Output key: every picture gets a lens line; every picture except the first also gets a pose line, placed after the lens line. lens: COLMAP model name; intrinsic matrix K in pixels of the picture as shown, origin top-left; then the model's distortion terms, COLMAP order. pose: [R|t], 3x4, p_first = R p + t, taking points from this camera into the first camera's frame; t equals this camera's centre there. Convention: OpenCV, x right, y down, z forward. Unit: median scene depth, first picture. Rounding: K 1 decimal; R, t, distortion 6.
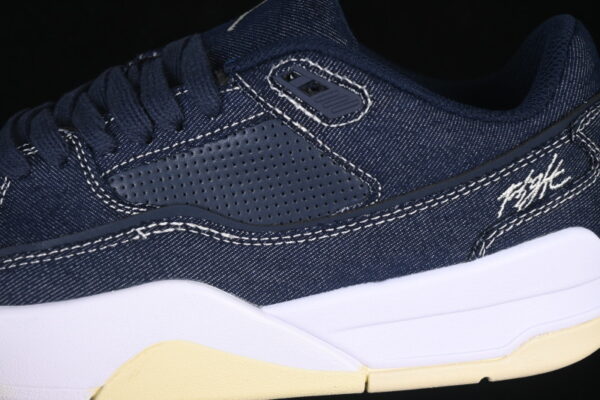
lens RADIAL K [[1328.3, 0, 297.5], [0, 1328.3, 200.7], [0, 0, 1]] dist [0.018154, 0.000000]
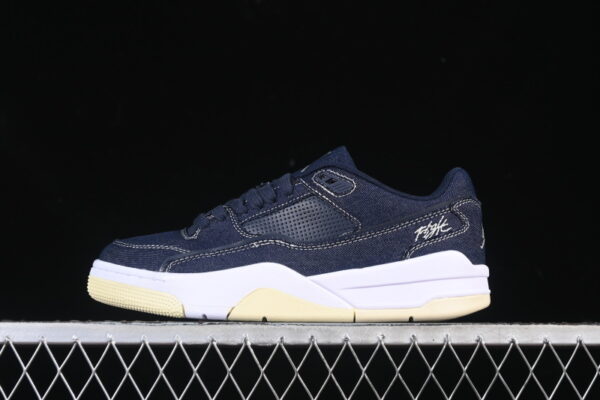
lens RADIAL K [[1328.3, 0, 301.7], [0, 1328.3, 199.4], [0, 0, 1]] dist [0.018154, 0.000000]
pose [[0.988989, -0.005869, -0.147870, 0.293900], [-0.044409, 0.941390, -0.334383, 0.700290], [0.141166, 0.337268, 0.930764, -1.115482]]
